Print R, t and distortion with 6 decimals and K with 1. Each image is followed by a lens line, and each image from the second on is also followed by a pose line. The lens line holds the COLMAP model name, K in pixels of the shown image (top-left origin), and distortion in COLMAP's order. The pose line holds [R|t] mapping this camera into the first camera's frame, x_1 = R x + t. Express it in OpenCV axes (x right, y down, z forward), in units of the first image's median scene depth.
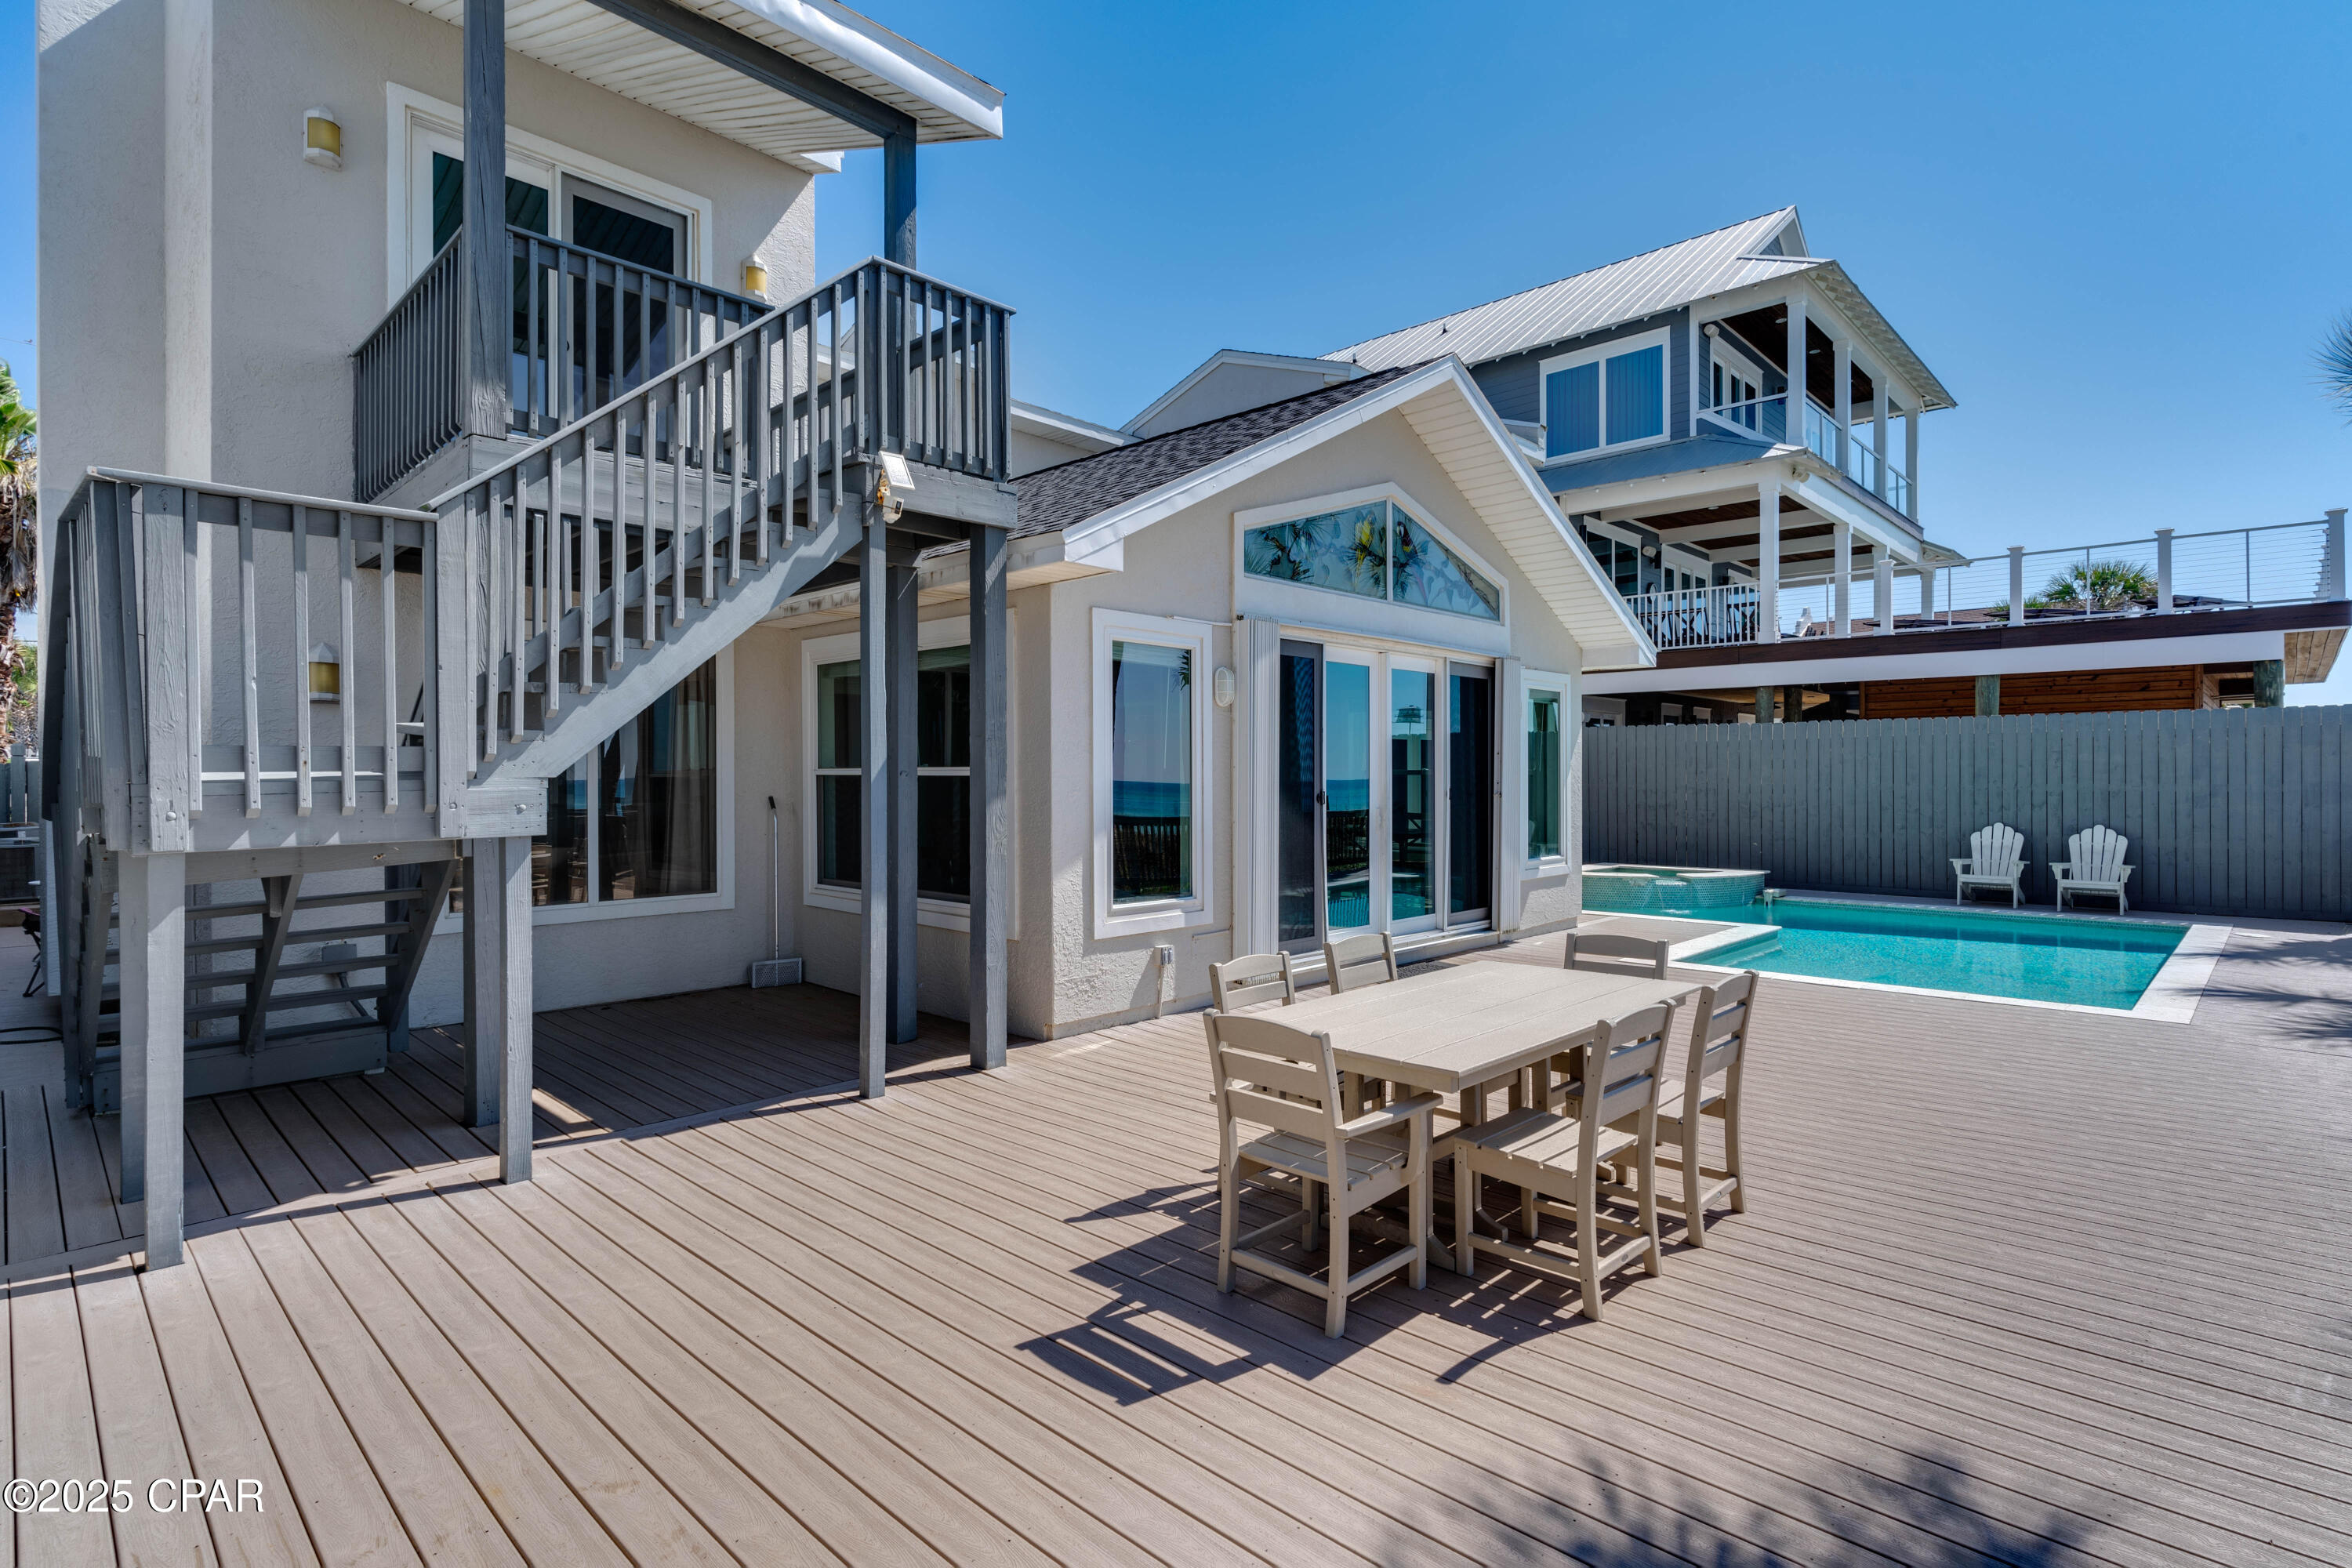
lens RADIAL K [[1147.9, 0, 1176.0], [0, 1147.9, 784.0], [0, 0, 1]] dist [-0.001963, -0.000219]
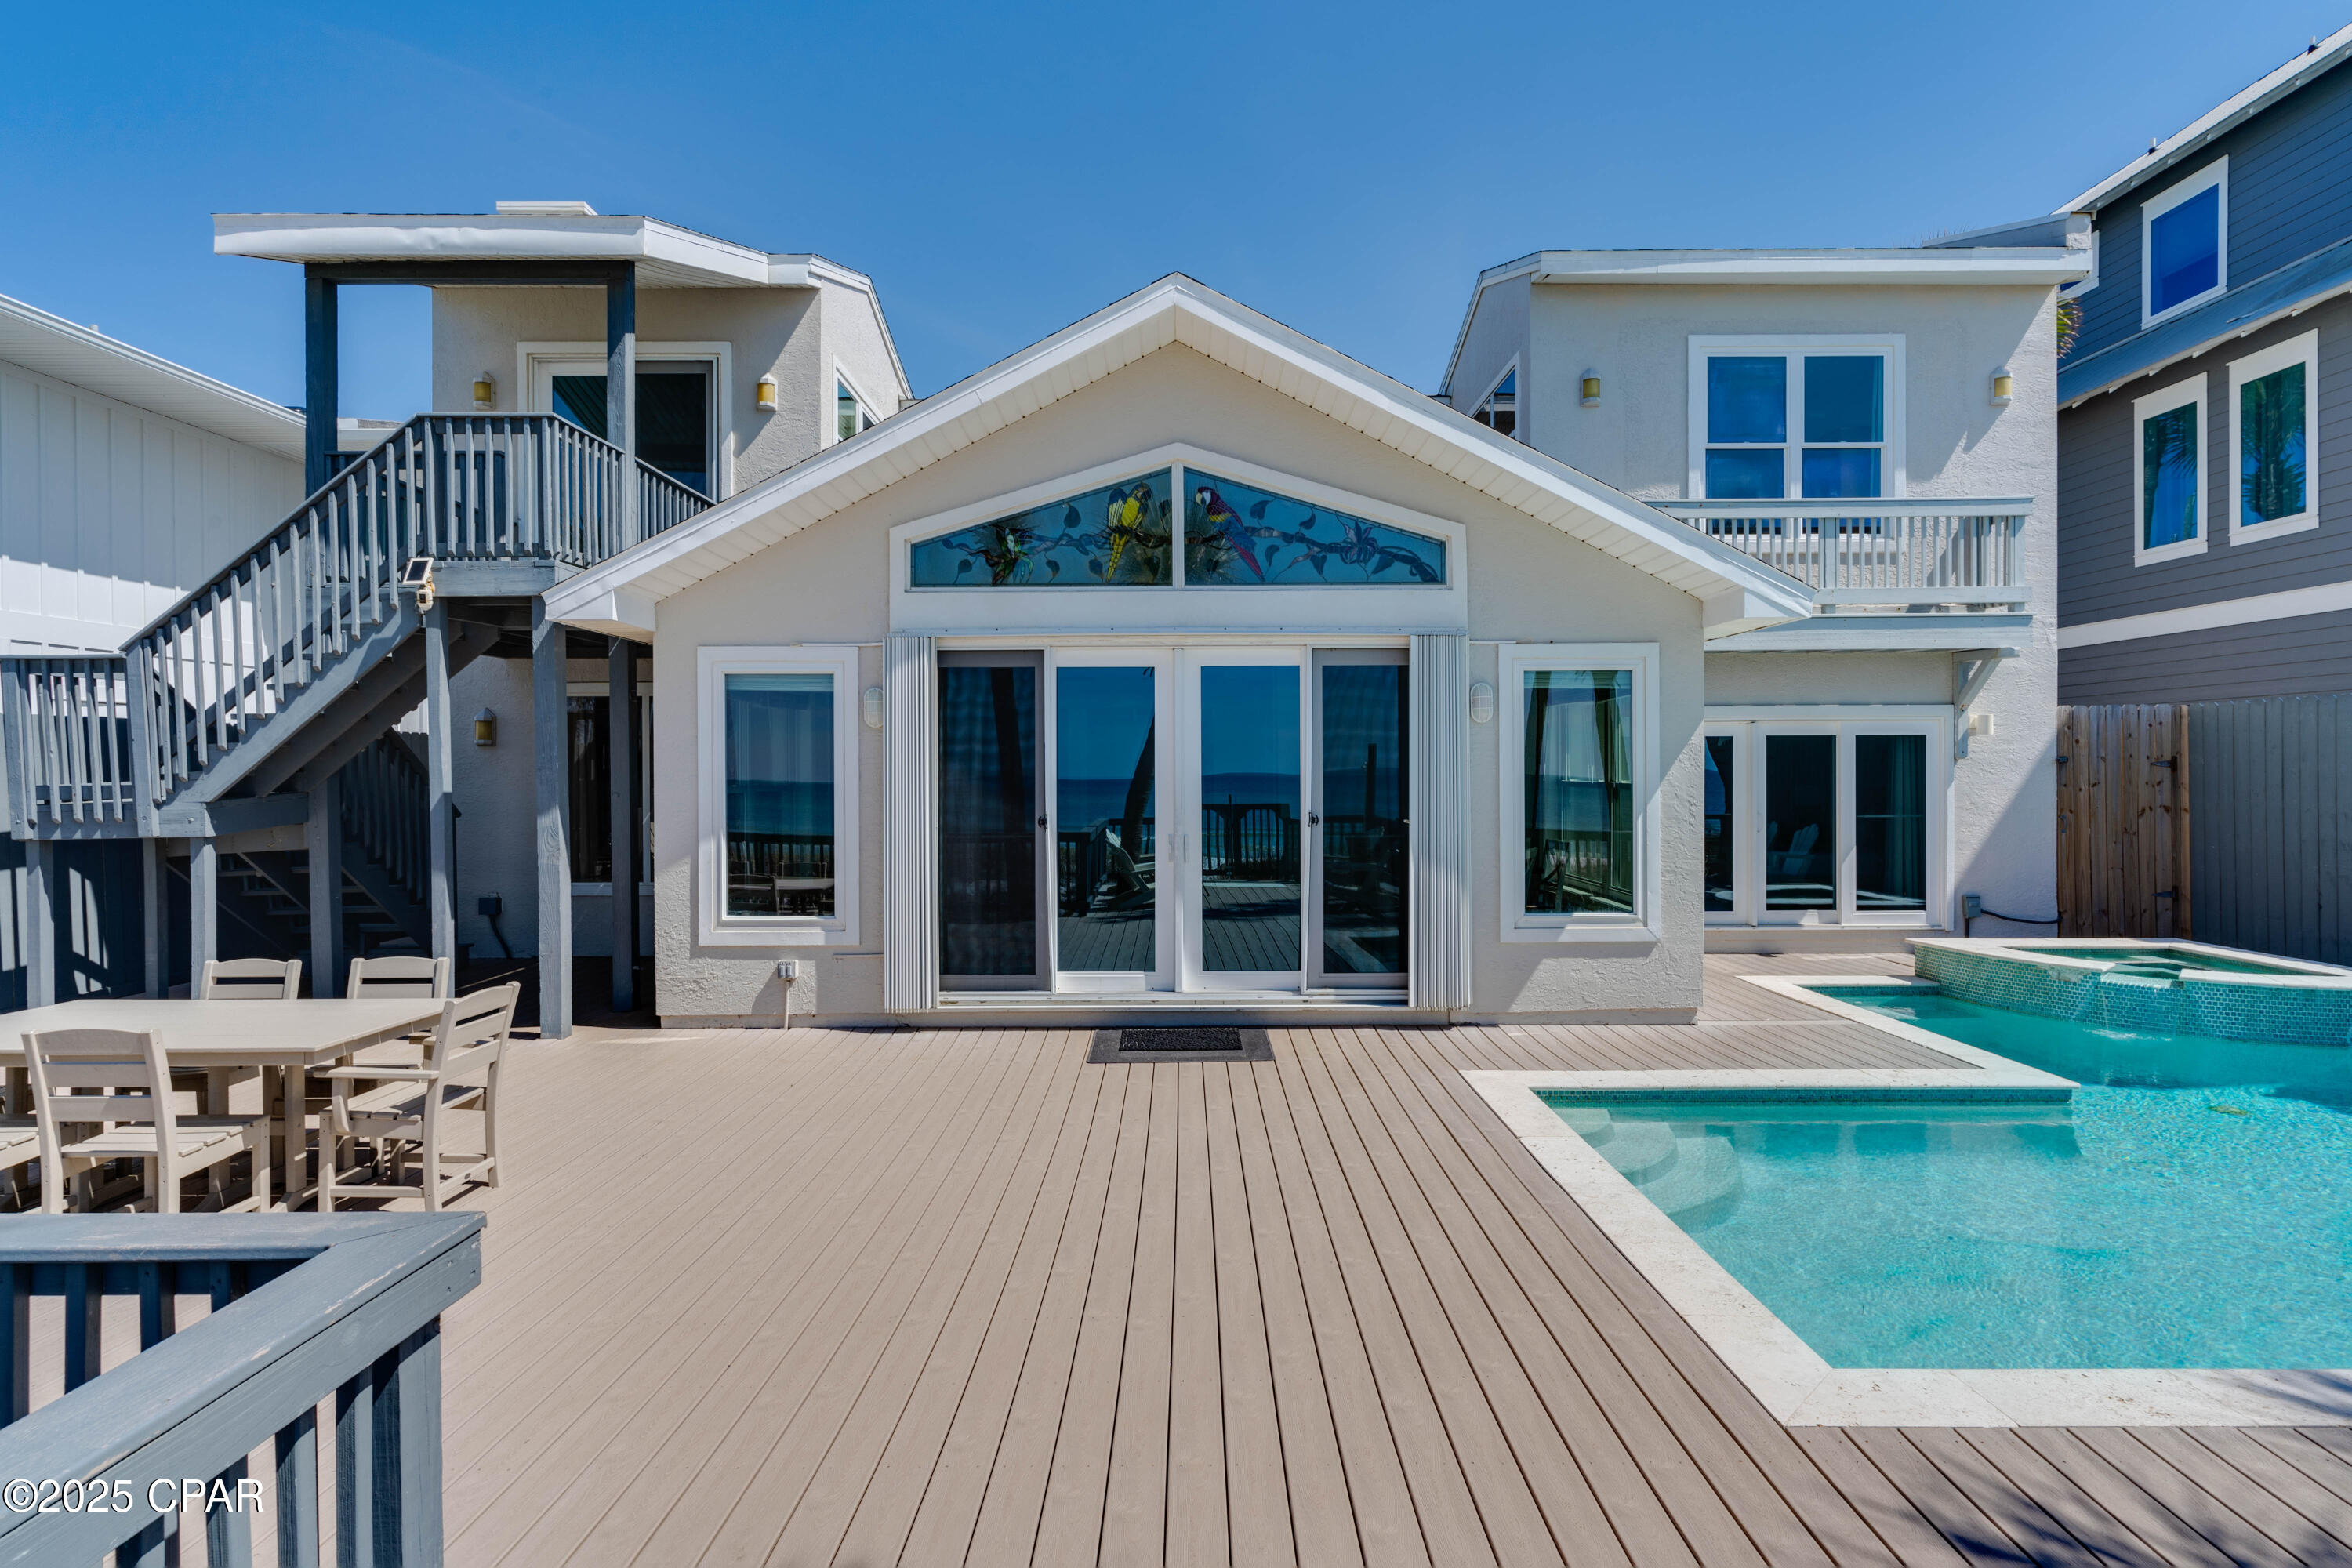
lens RADIAL K [[1160.7, 0, 1176.0], [0, 1160.7, 784.0], [0, 0, 1]] dist [0.001751, 0.000140]
pose [[0.692425, 0.006554, -0.721460, 0.533788], [-0.001523, 0.999970, 0.007623, -0.015359], [0.721488, -0.004179, 0.692414, 0.278448]]
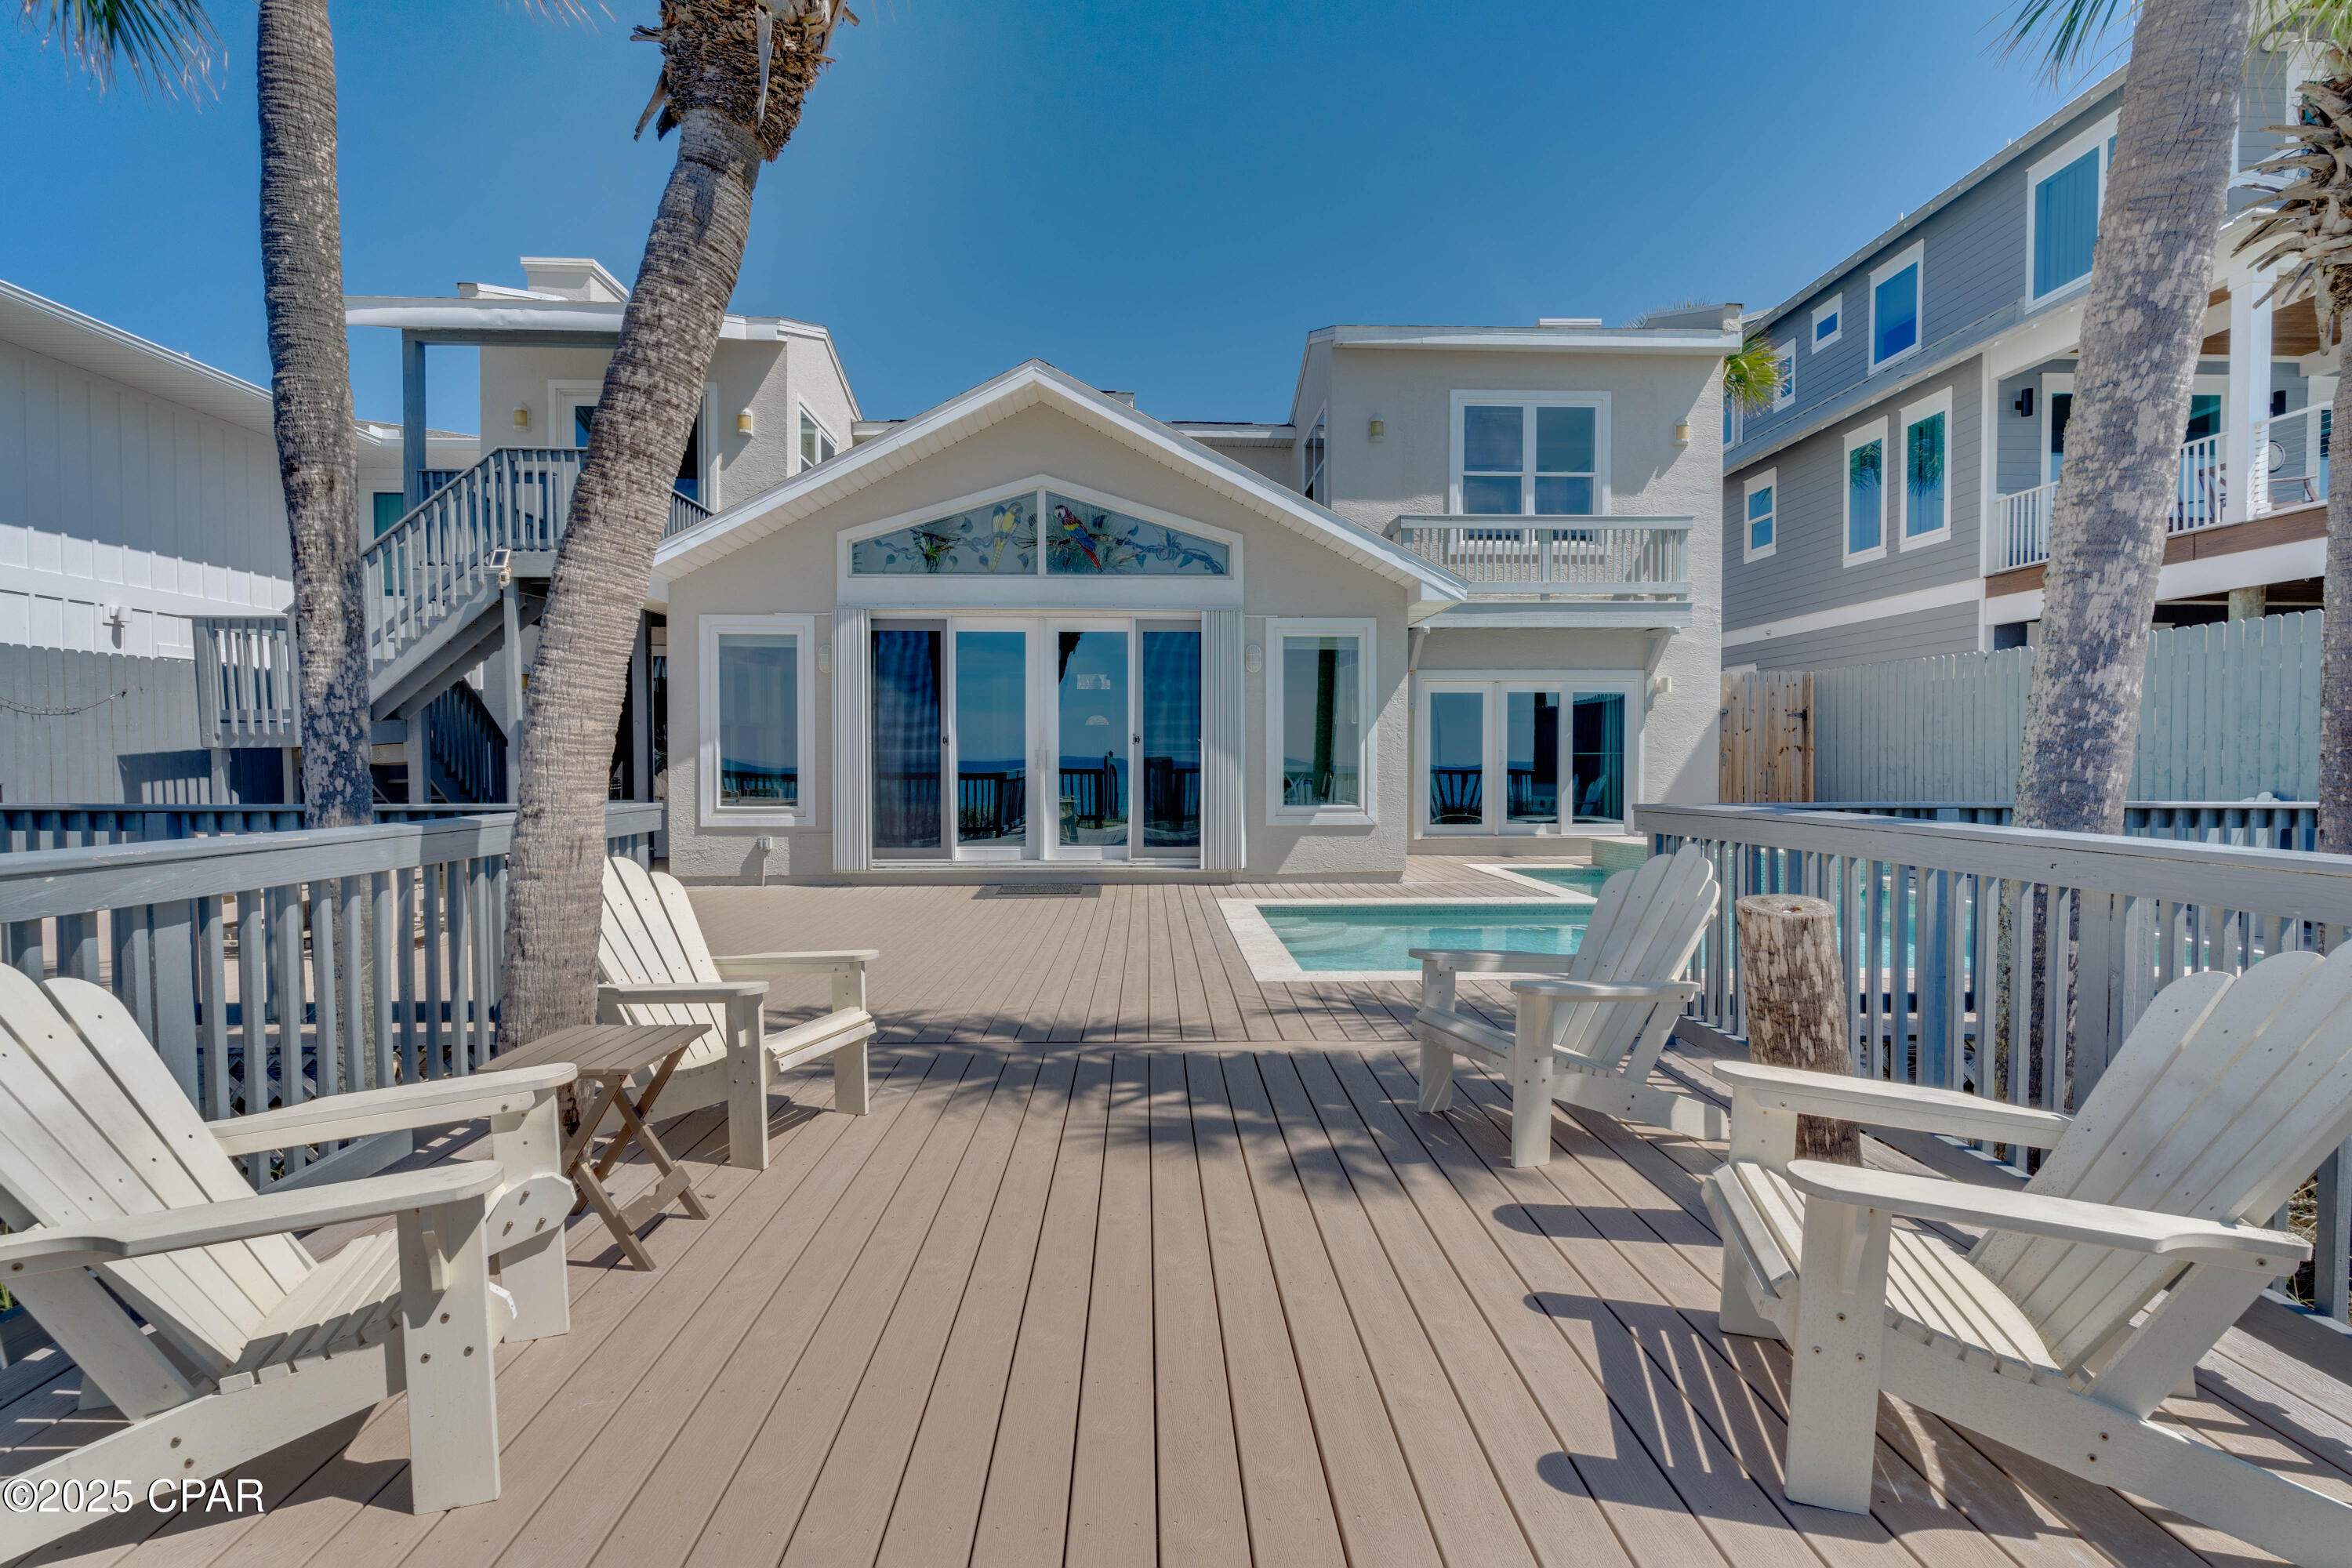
lens RADIAL K [[1124.6, 0, 1176.0], [0, 1124.6, 784.0], [0, 0, 1]] dist [0.002843, 0.000338]
pose [[0.718183, 0.018643, -0.695604, 0.738608], [-0.005764, 0.999766, 0.020844, 0.020851], [0.695830, -0.010960, 0.718123, 0.173785]]
